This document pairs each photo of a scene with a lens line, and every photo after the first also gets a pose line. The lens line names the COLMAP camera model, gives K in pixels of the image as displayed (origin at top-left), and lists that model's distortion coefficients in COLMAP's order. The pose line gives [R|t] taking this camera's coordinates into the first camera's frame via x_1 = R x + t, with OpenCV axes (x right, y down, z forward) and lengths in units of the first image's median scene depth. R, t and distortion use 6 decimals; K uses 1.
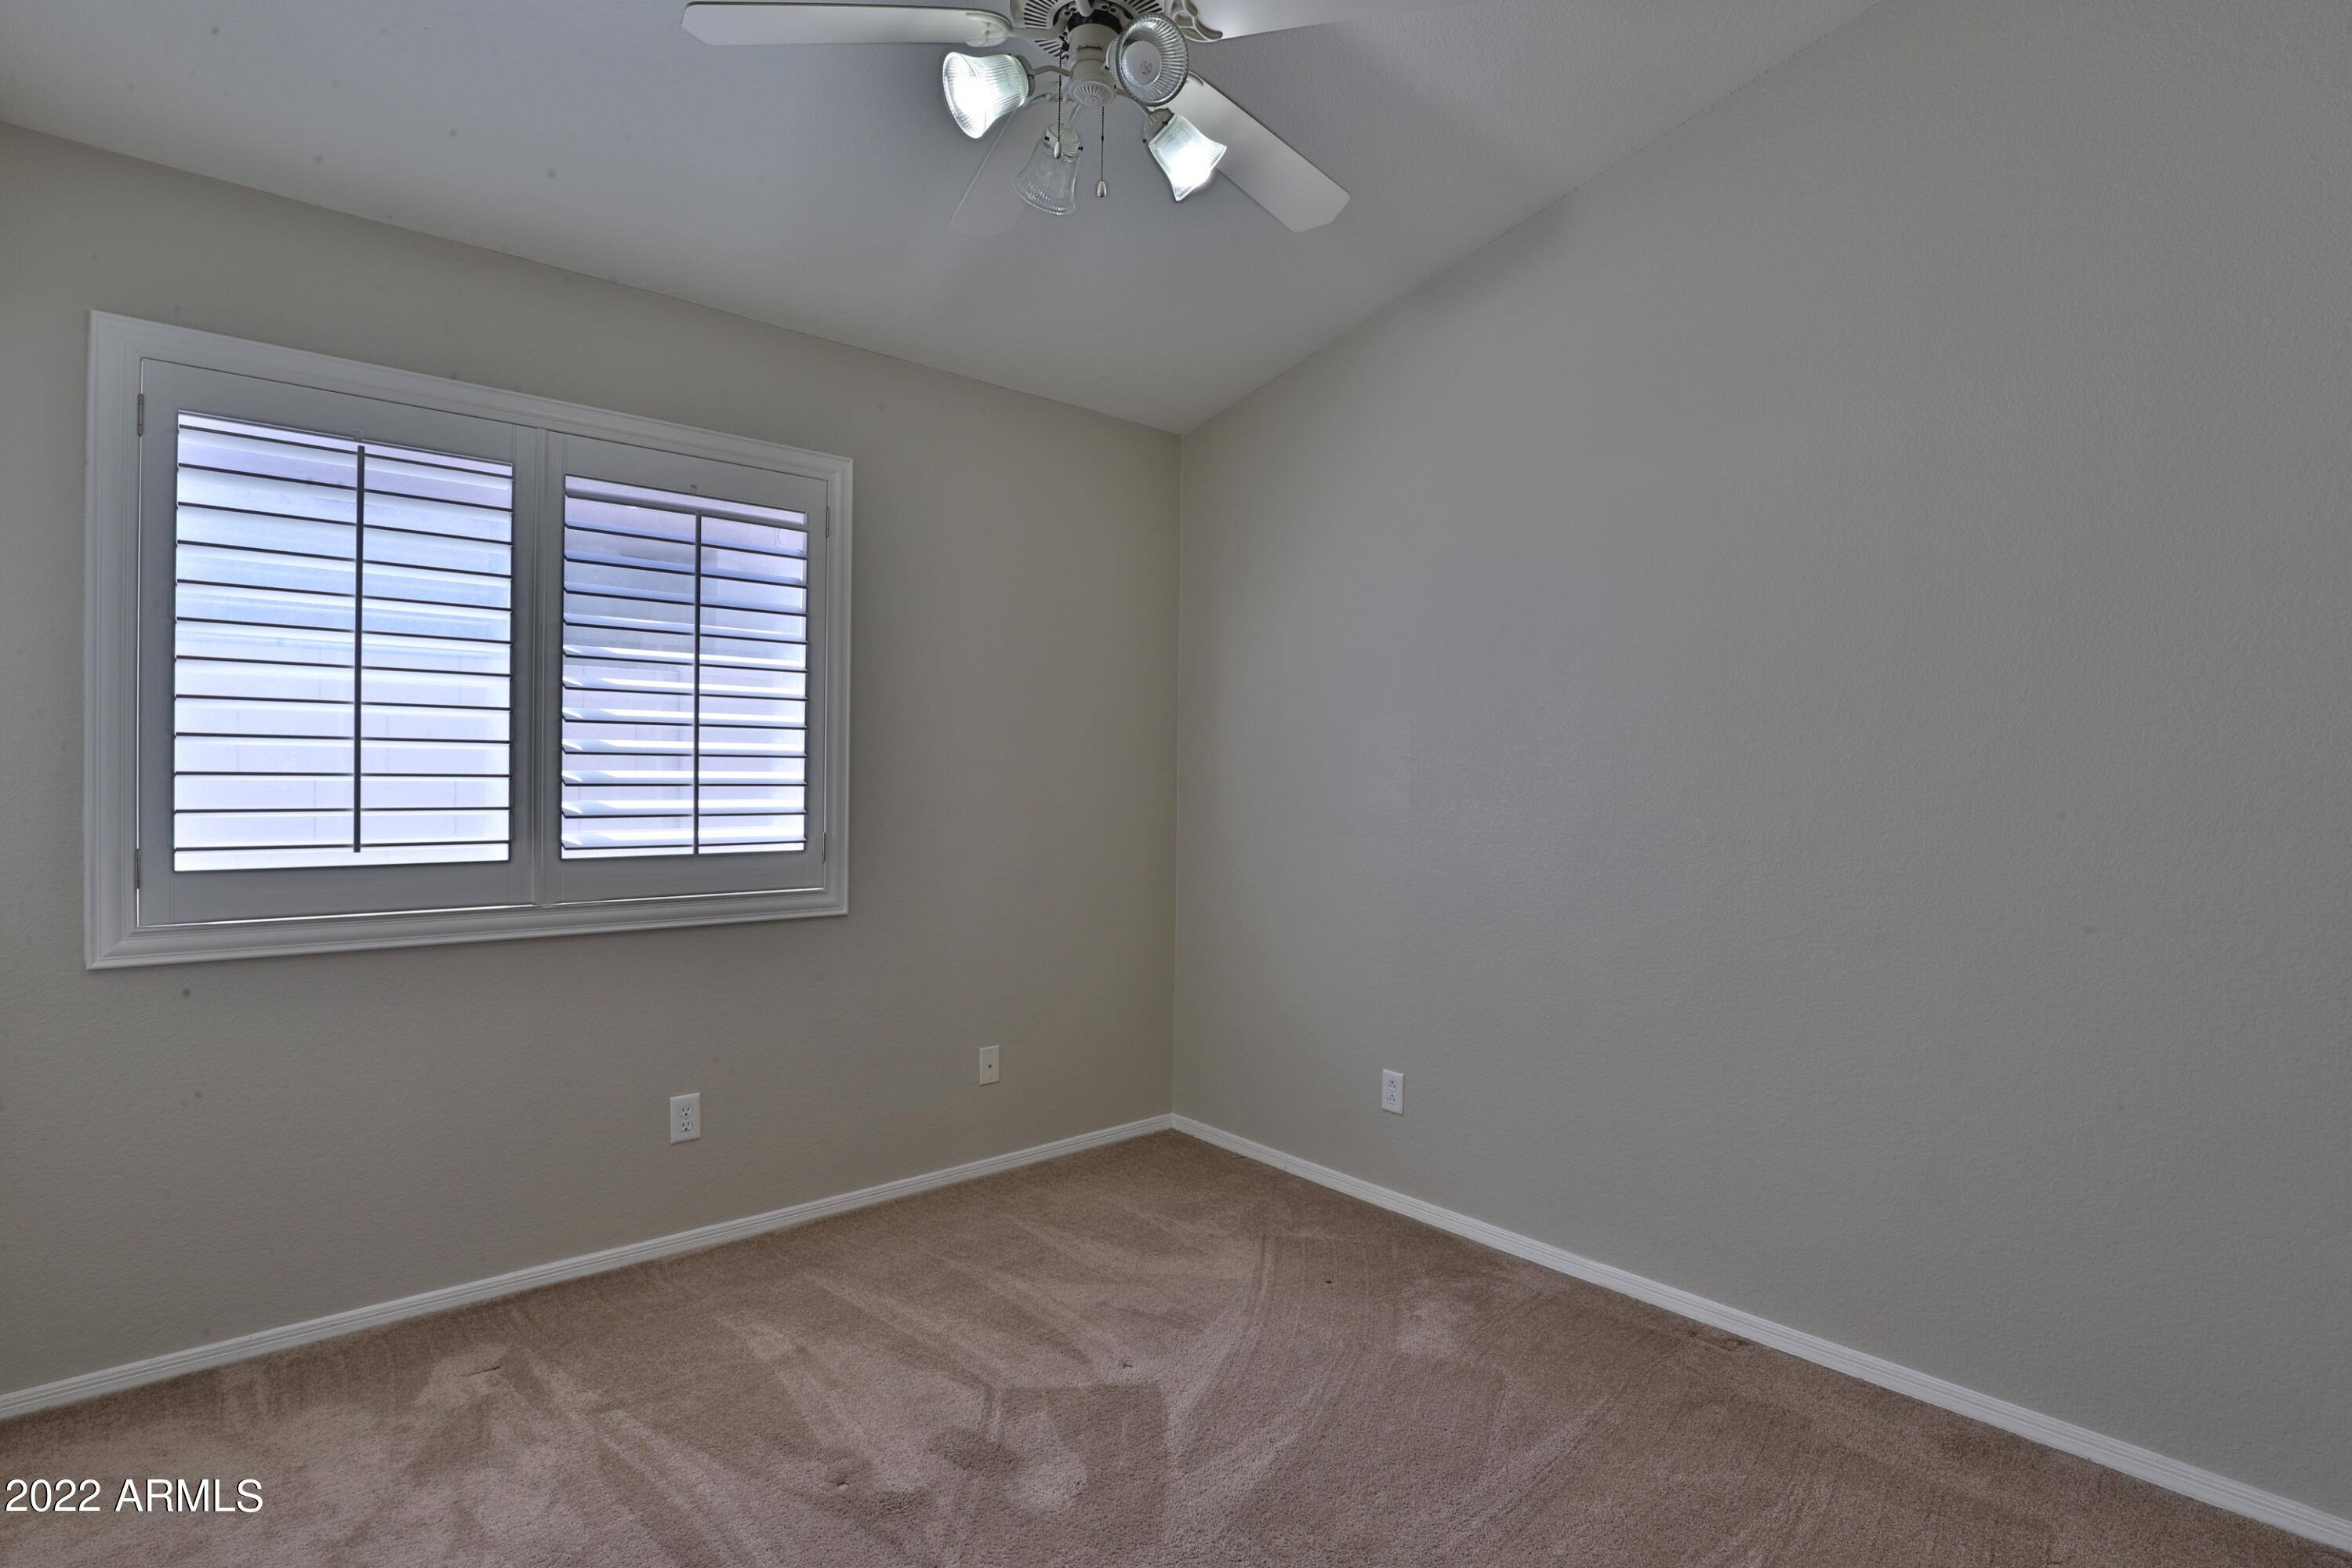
lens RADIAL K [[1132.1, 0, 1176.8], [0, 1132.1, 782.5], [0, 0, 1]] dist [-0.029179, 0.002502]
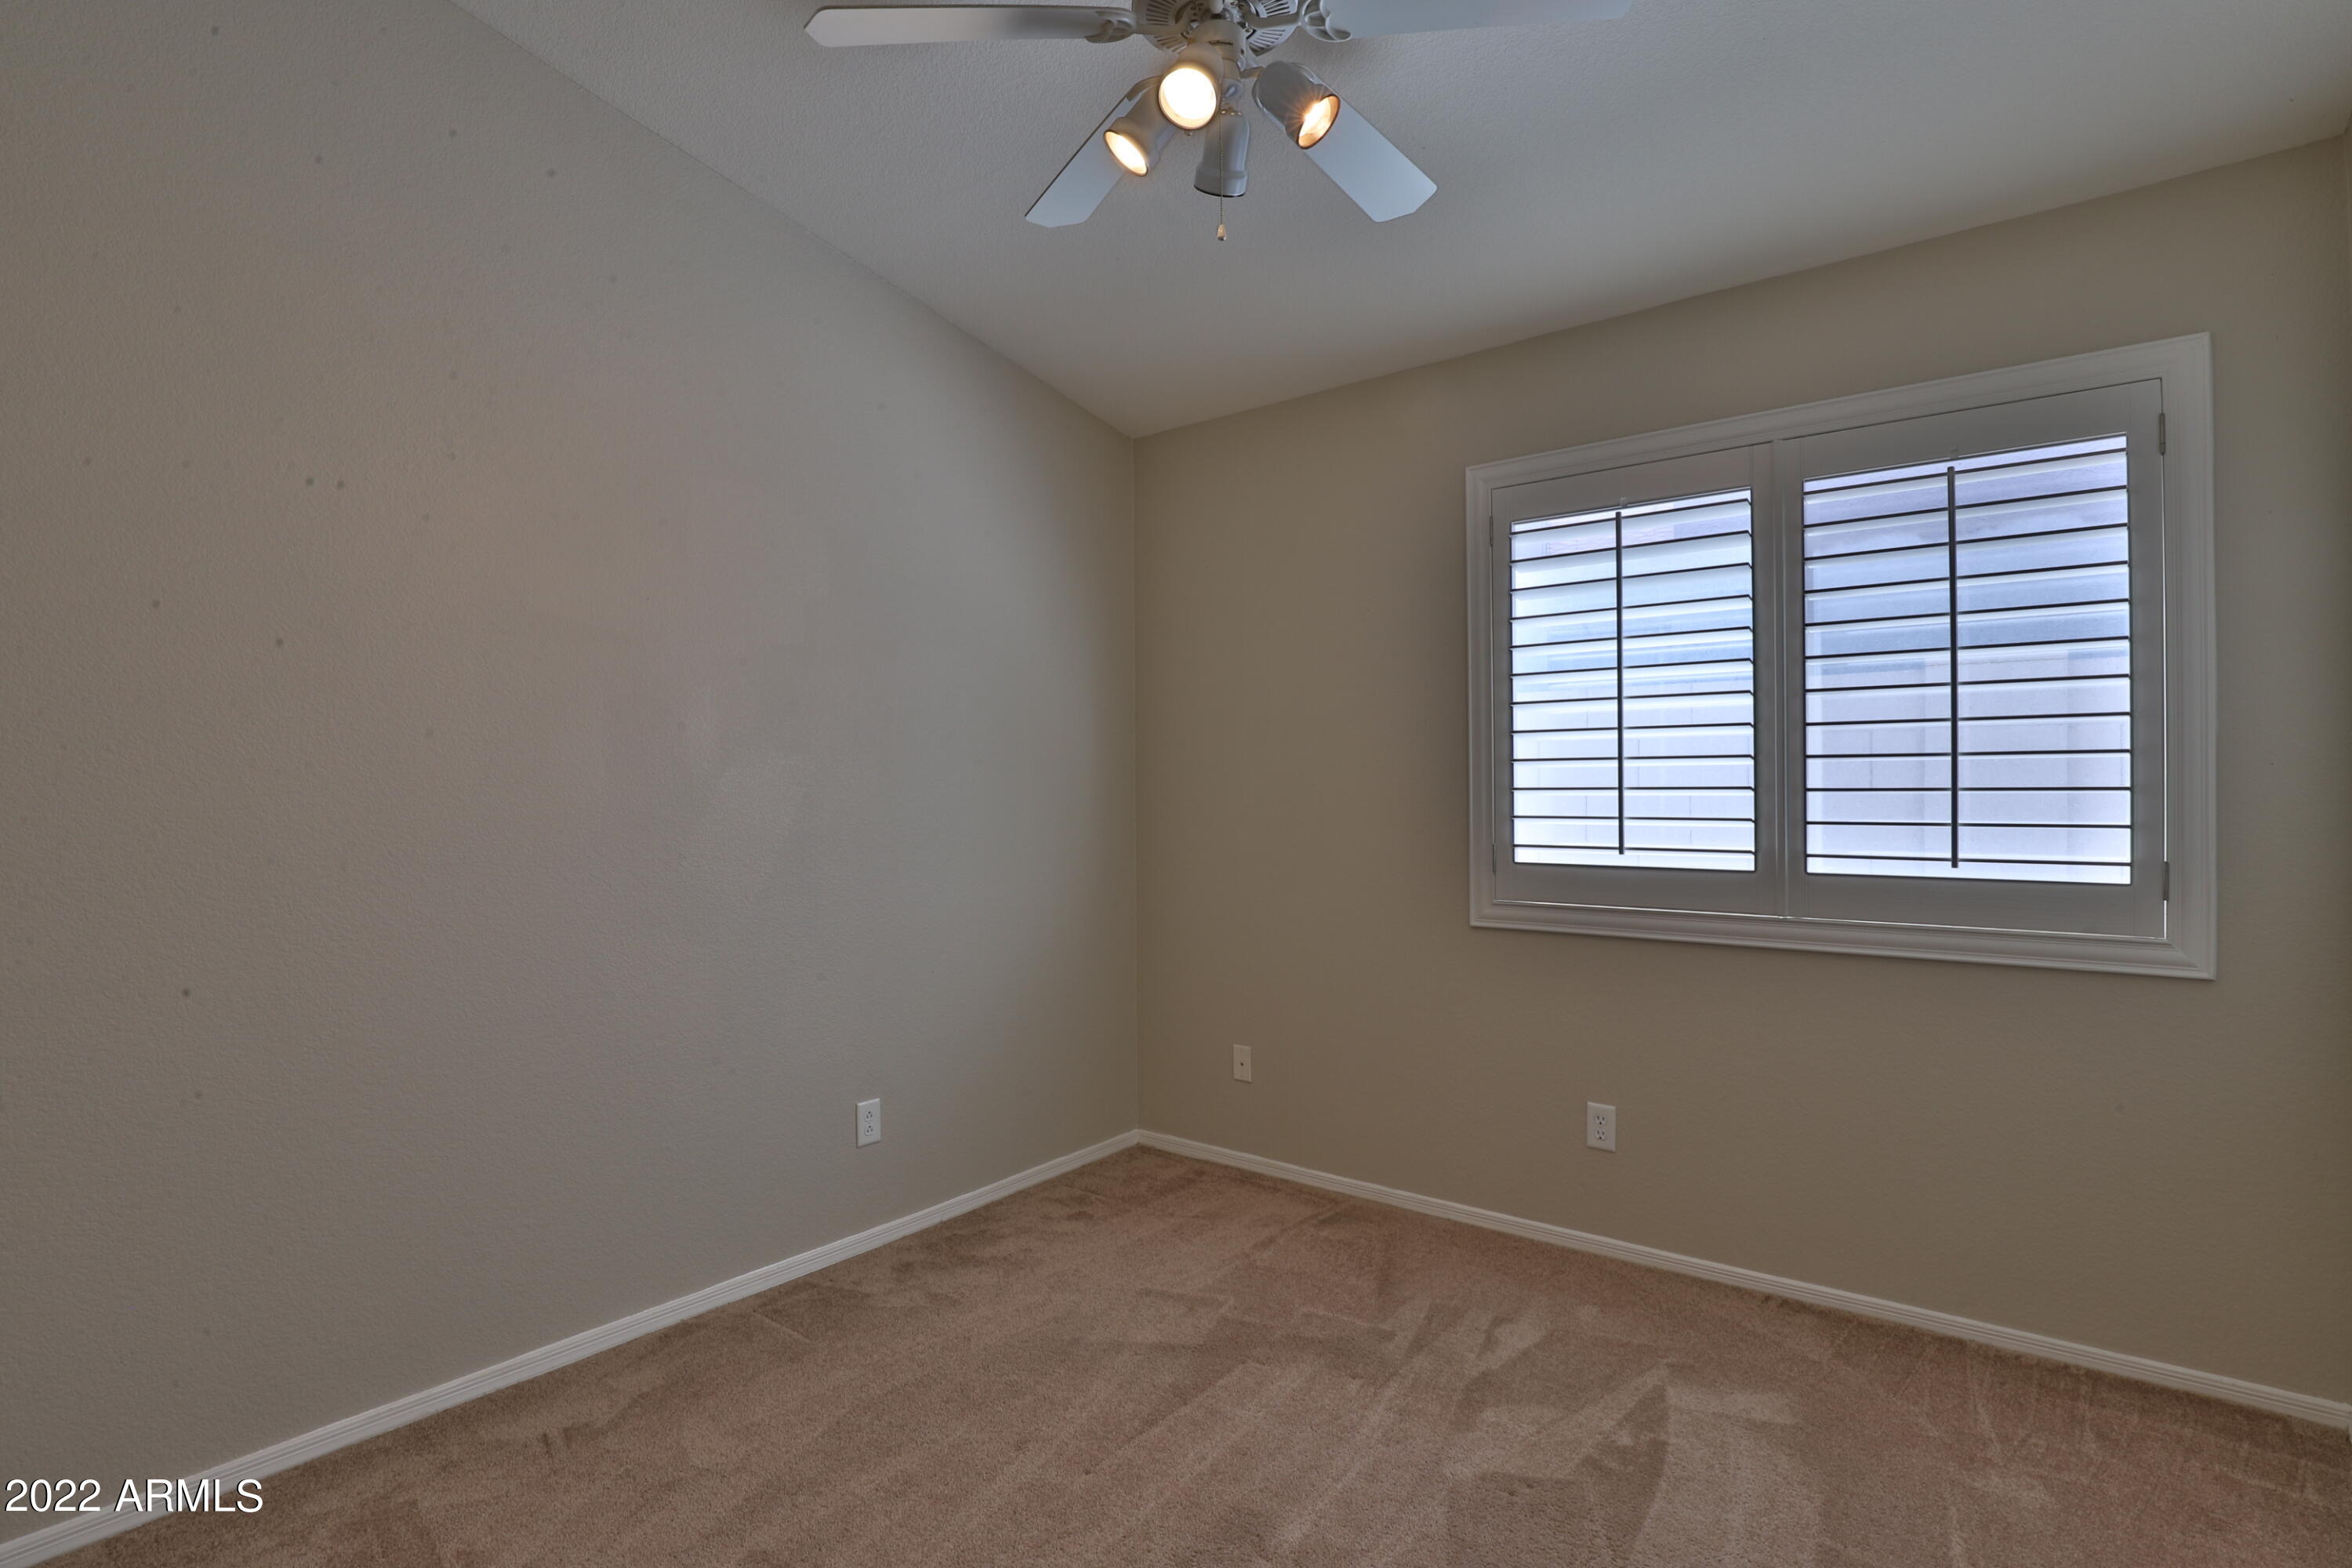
lens RADIAL K [[1132.1, 0, 1176.4], [0, 1132.1, 792.0], [0, 0, 1]] dist [-0.029179, 0.002502]
pose [[0.198885, -0.007043, -0.979997, 0.327758], [0.001658, 0.999975, -0.006850, 0.003533], [0.980021, -0.000262, 0.198892, 0.286374]]
